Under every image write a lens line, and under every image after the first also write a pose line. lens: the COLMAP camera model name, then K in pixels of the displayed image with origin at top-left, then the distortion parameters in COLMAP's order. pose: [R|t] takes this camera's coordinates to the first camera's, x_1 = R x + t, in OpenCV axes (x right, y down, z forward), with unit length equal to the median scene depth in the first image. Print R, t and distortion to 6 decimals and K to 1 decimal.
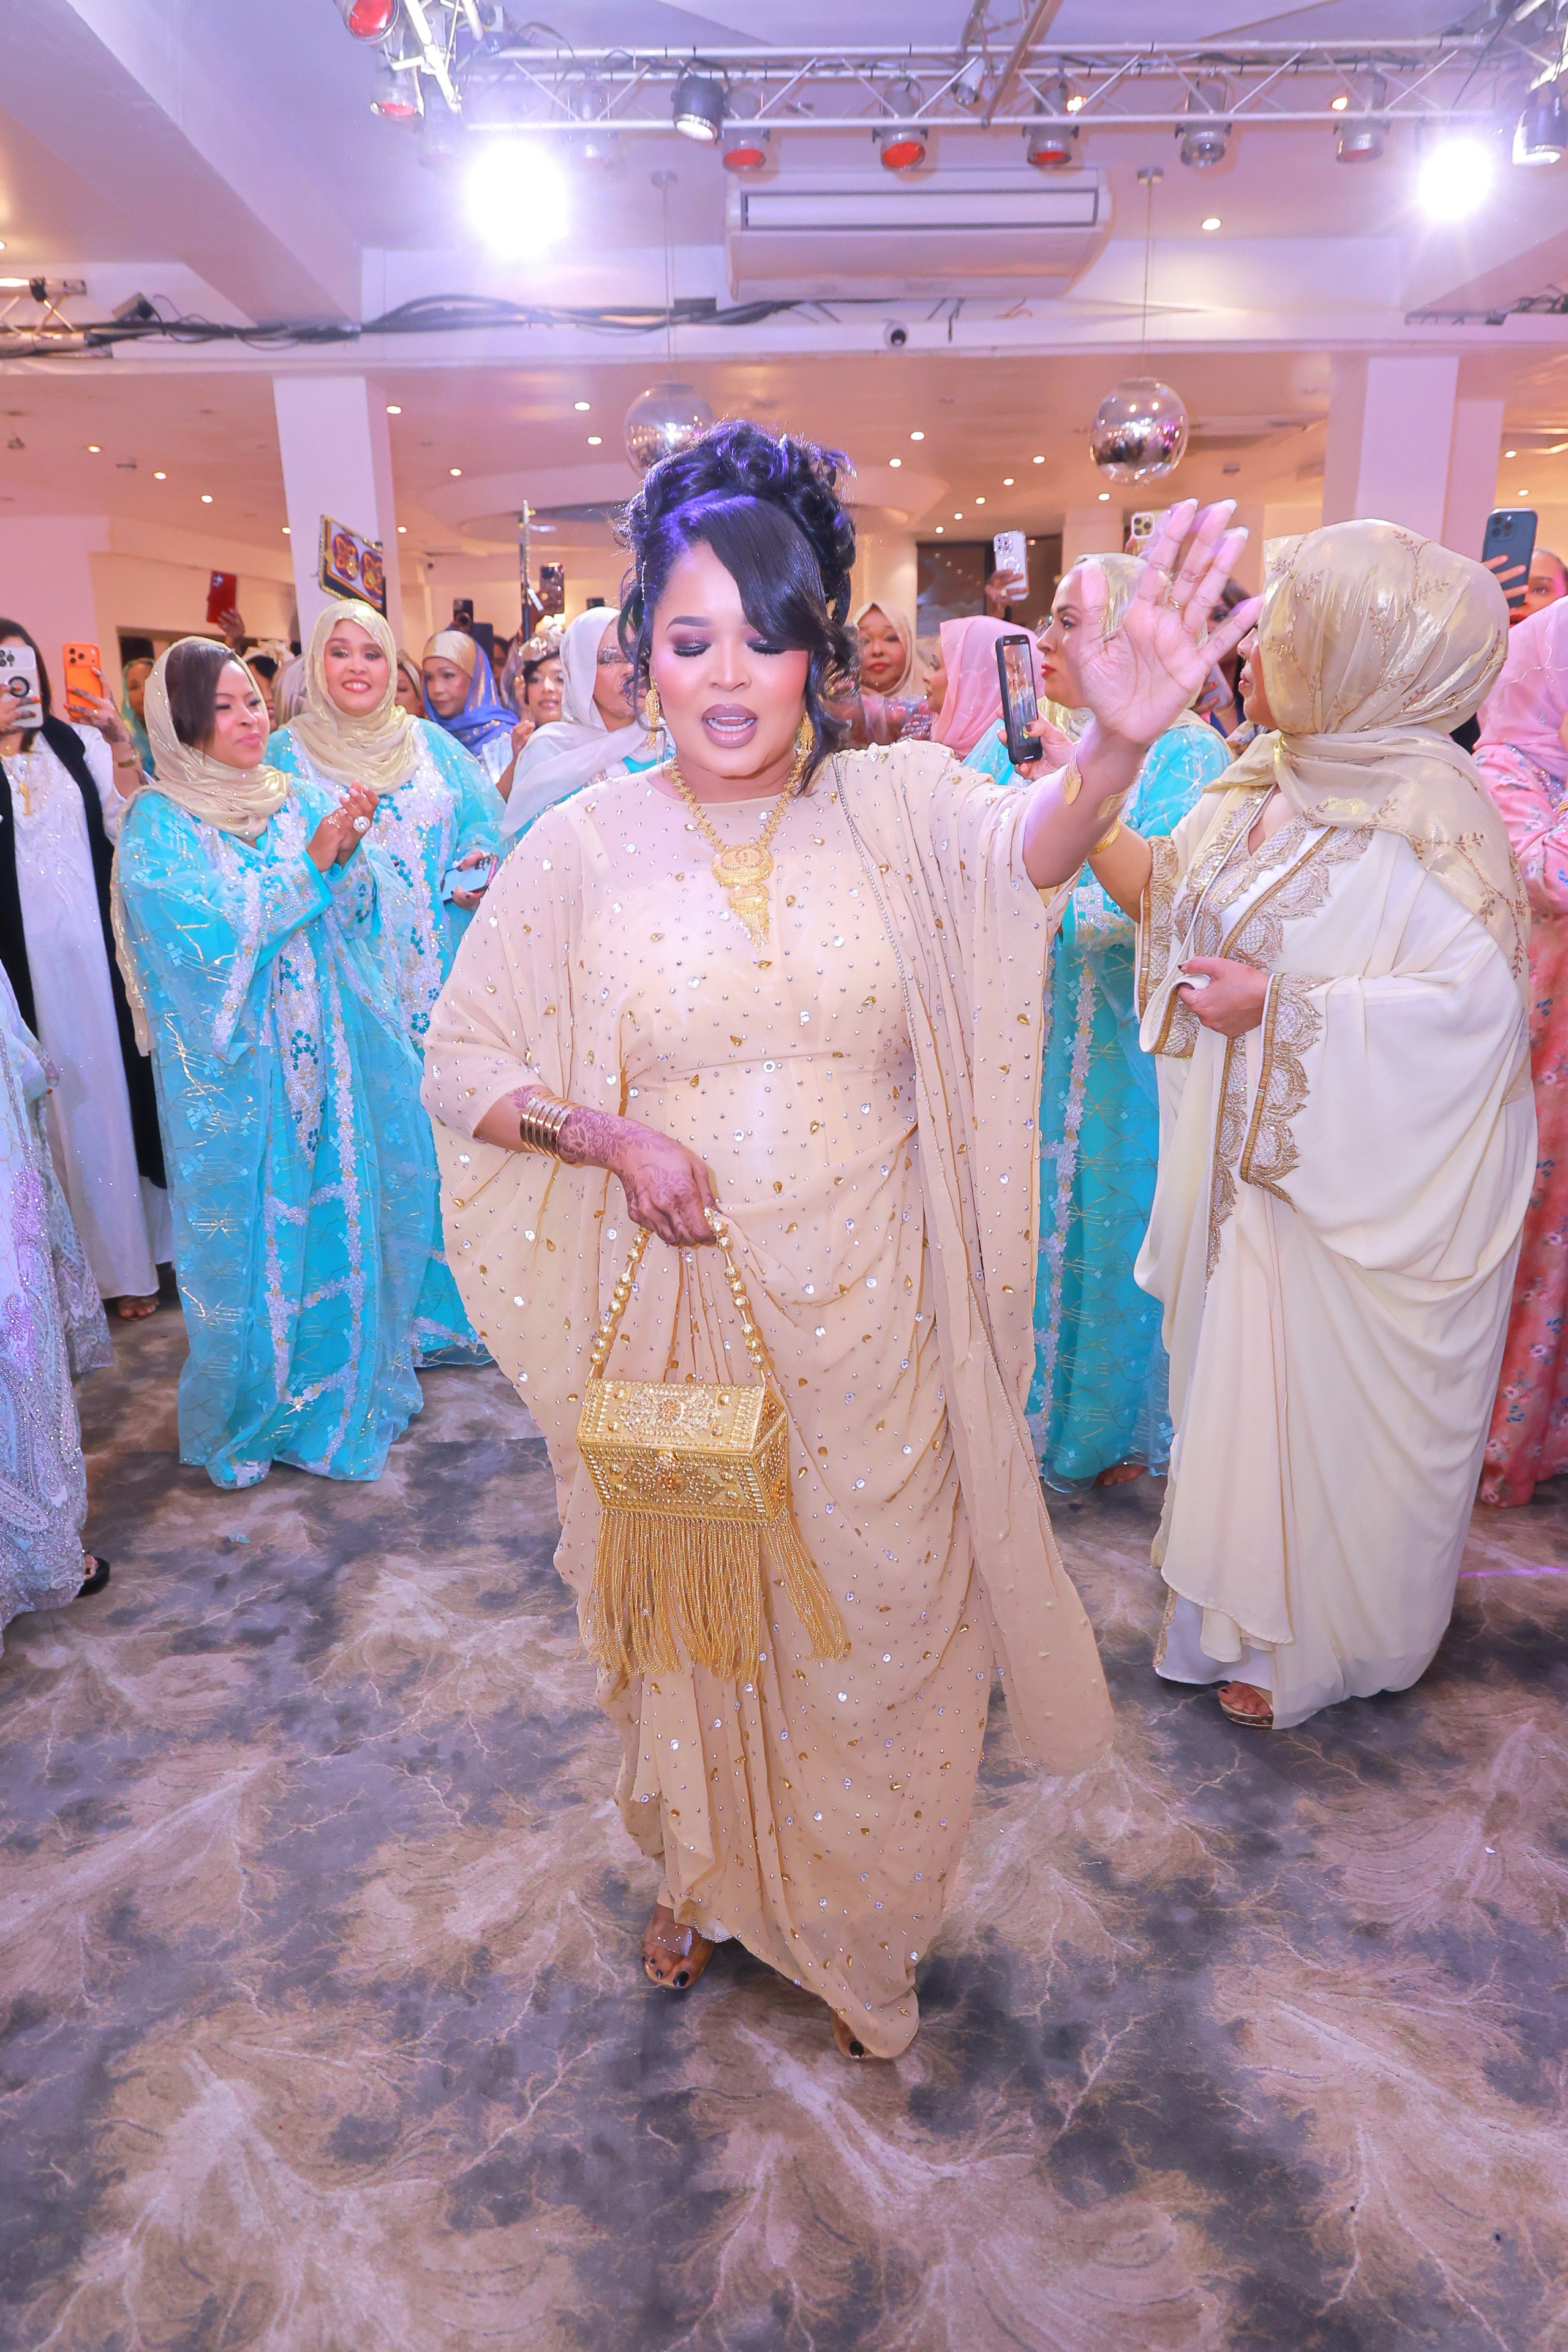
lens RADIAL K [[1614.1, 0, 776.9], [0, 1614.1, 1187.8], [0, 0, 1]] dist [-0.001715, -0.000187]
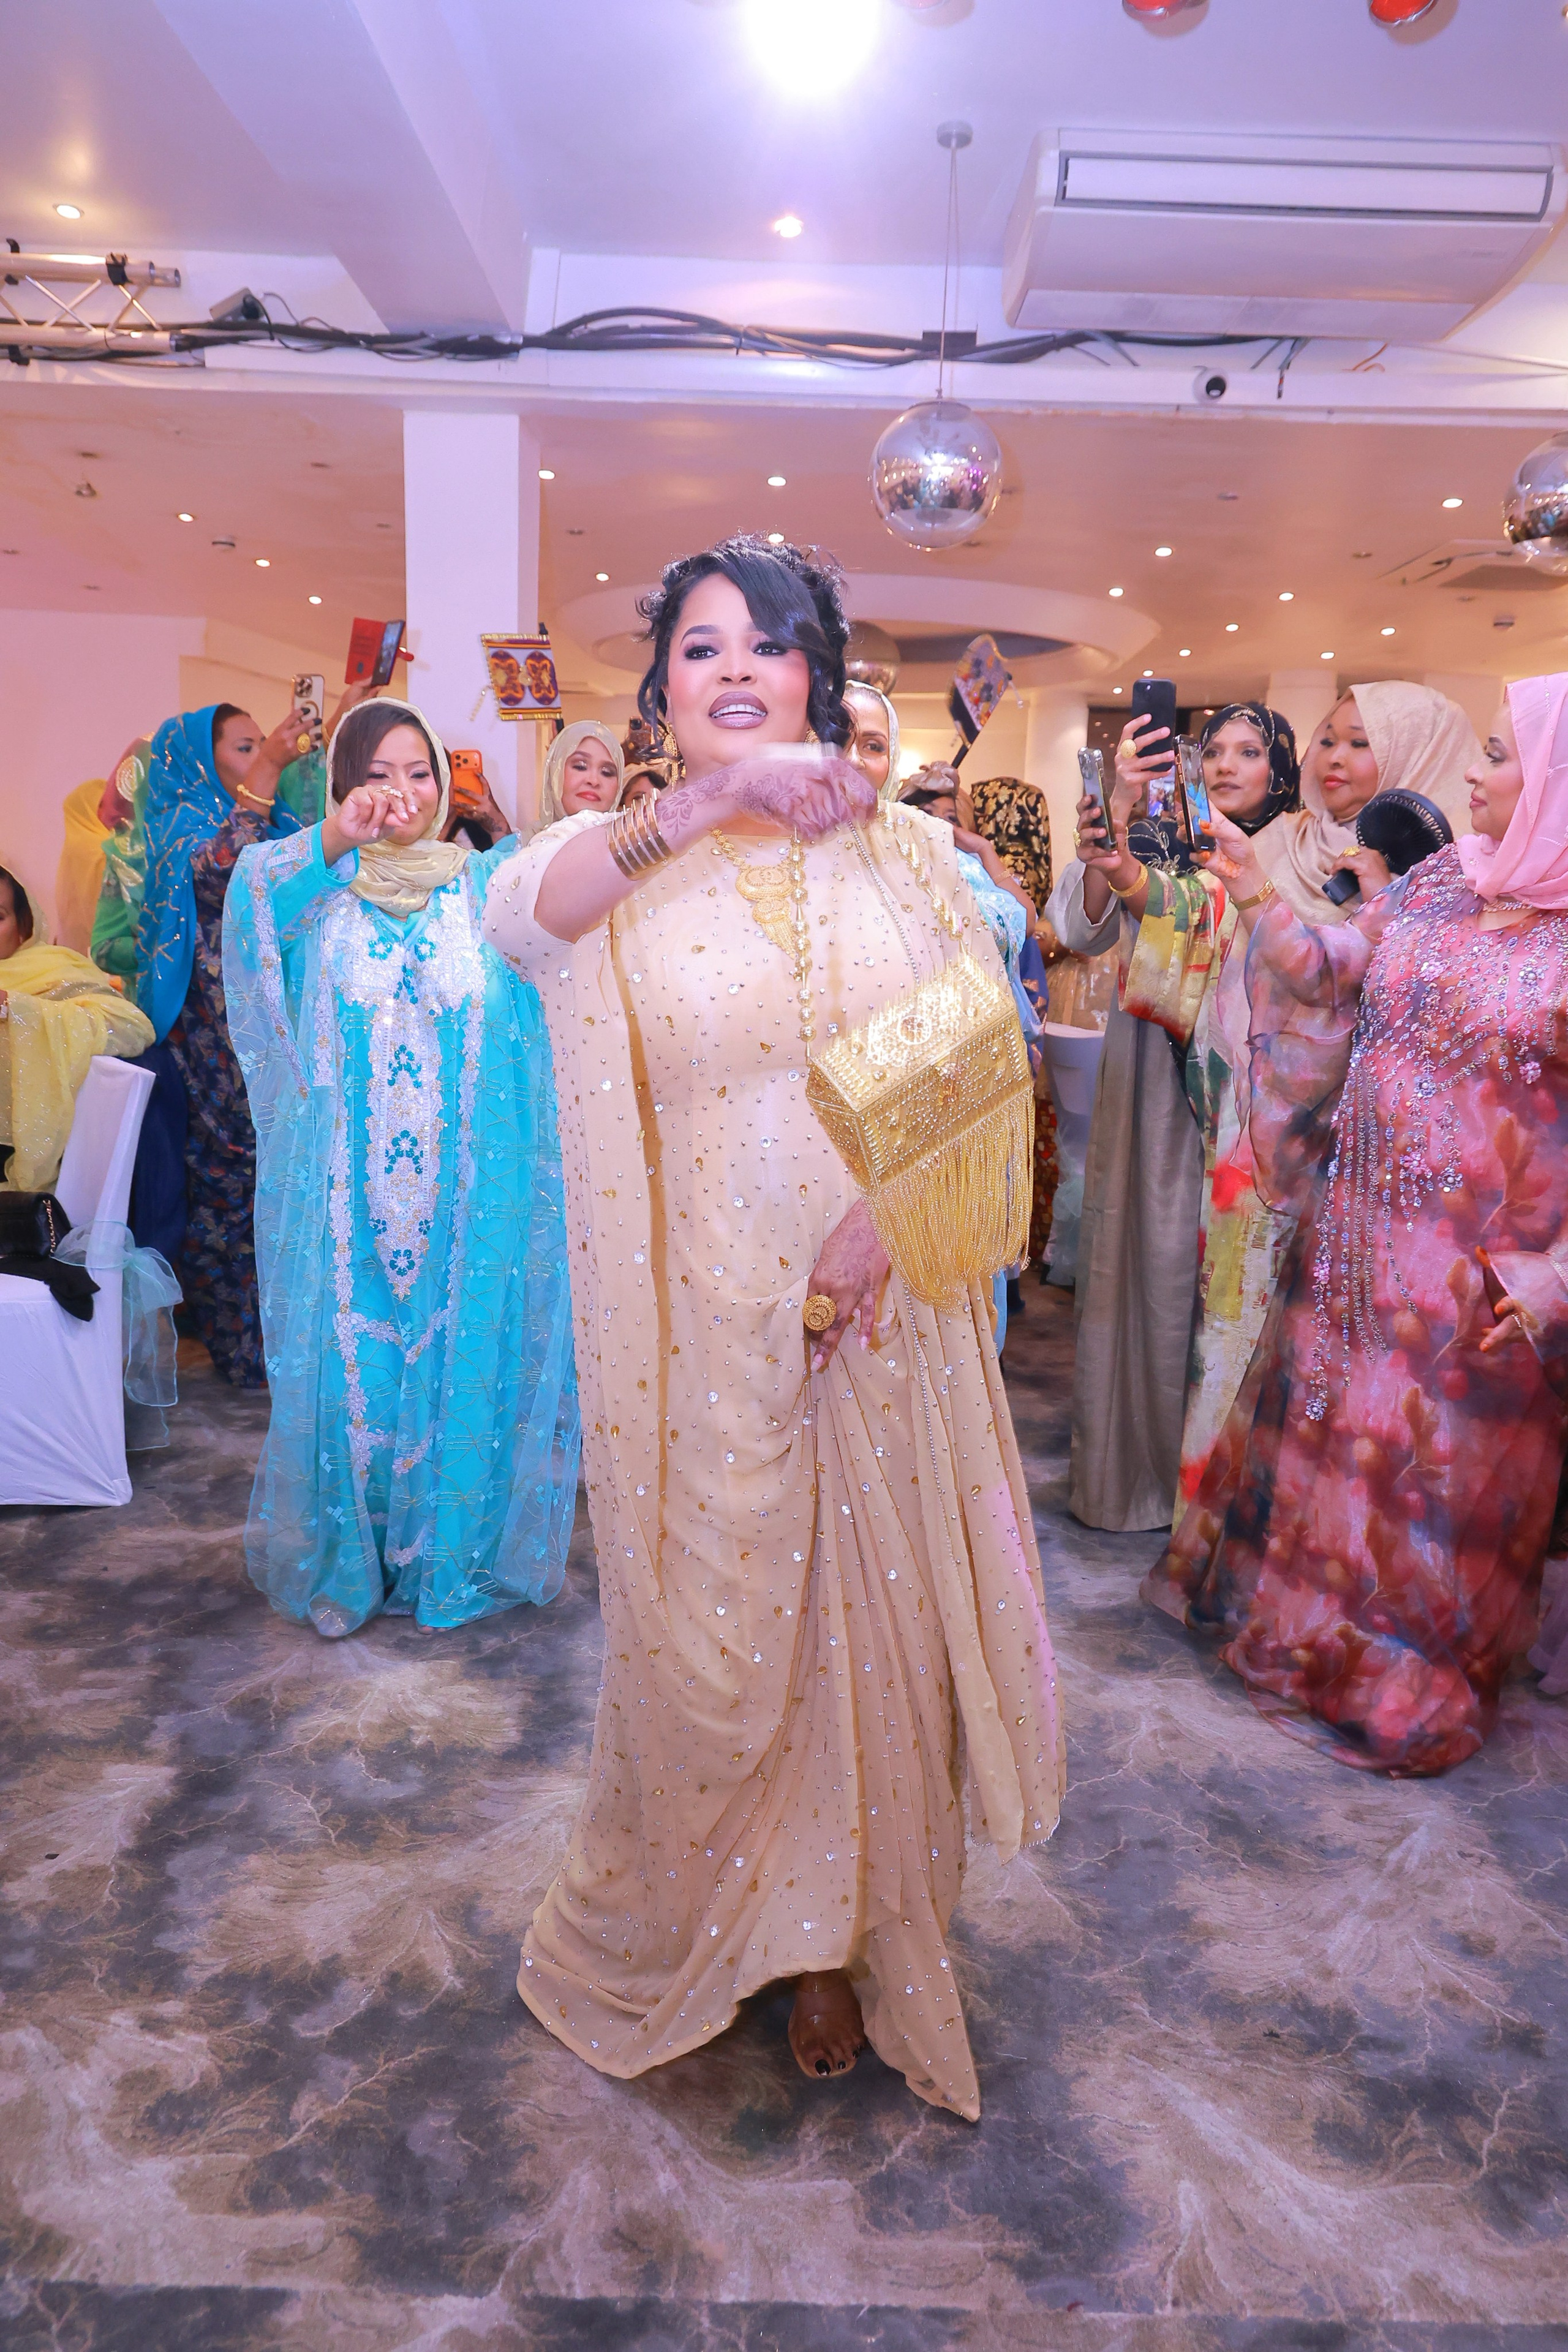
lens RADIAL K [[1699.0, 0, 780.0], [0, 1699.0, 1181.6], [0, 0, 1]] dist [0.007326, -0.002739]
pose [[0.996904, 0.063330, -0.046612, -0.070972], [-0.068225, 0.991336, -0.112247, -0.049863], [0.039099, 0.115079, 0.992587, 0.239130]]
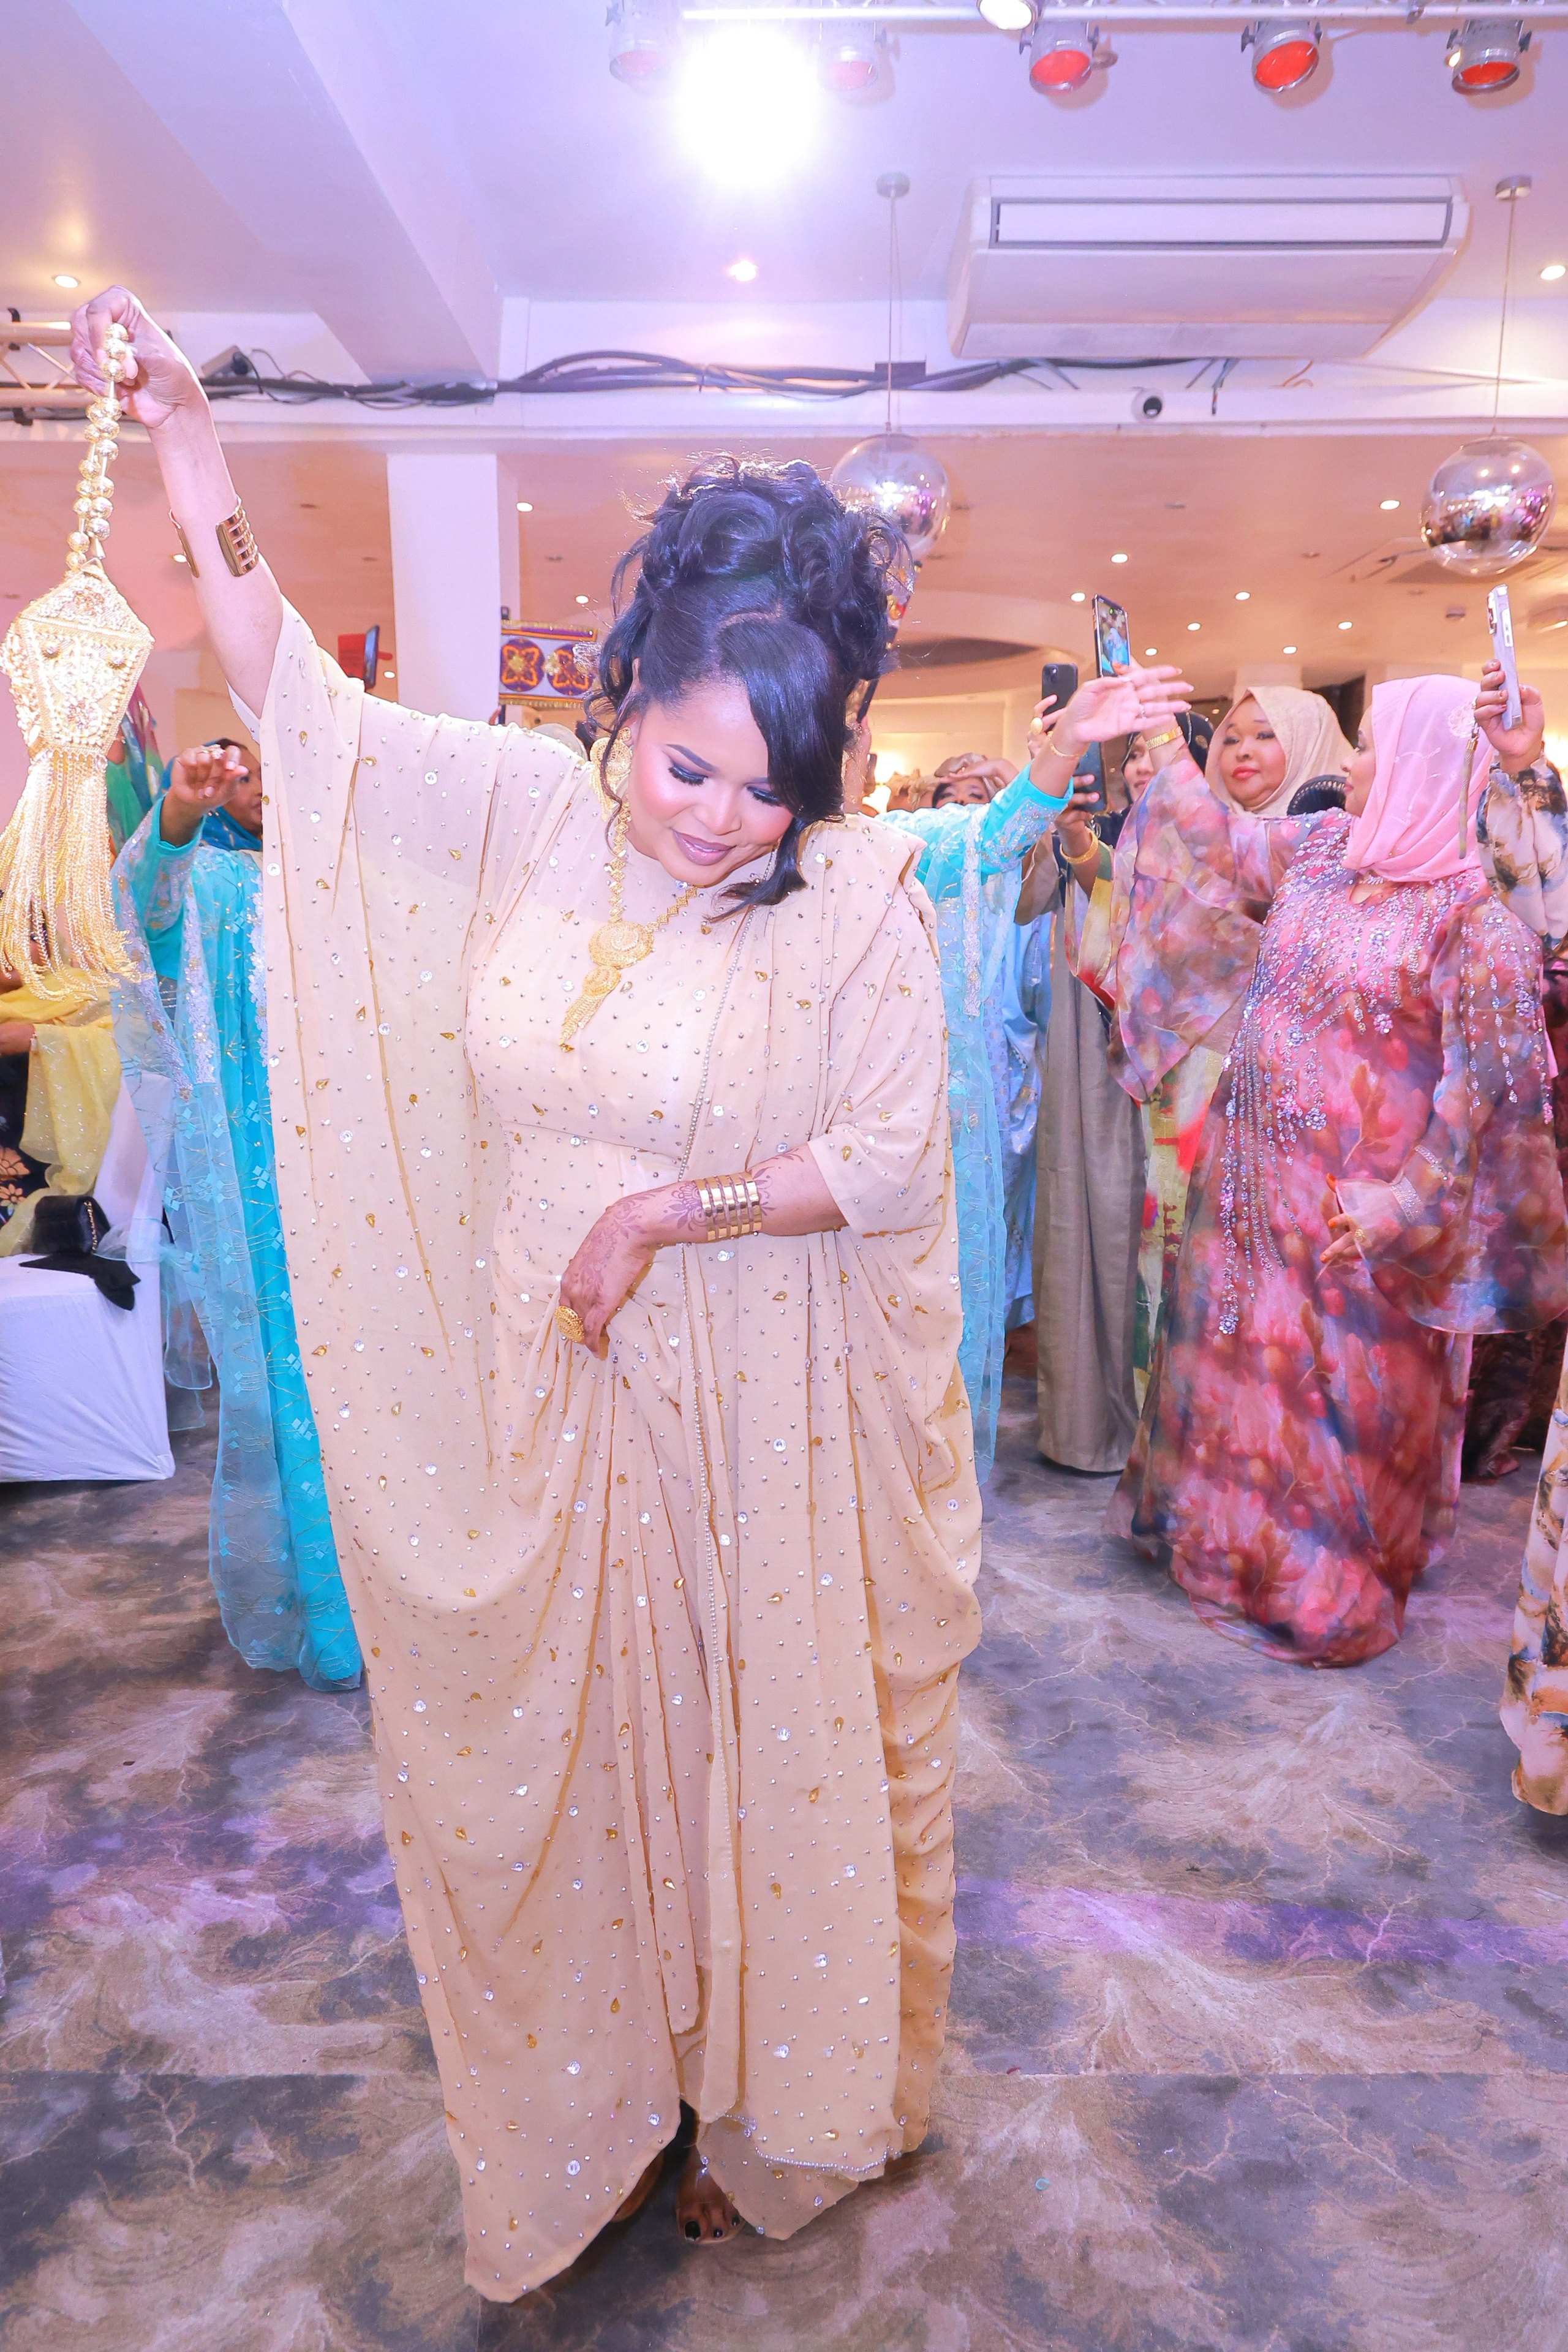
lens RADIAL K [[1682.7, 0, 785.3], [0, 1682.7, 1186.4], [0, 0, 1]] dist [0.006057, 0.000745]
pose [[0.998590, 0.029292, -0.044274, -0.061542], [-0.034053, 0.993245, -0.110930, -0.038555], [0.040726, 0.112281, 0.992842, 0.199767]]
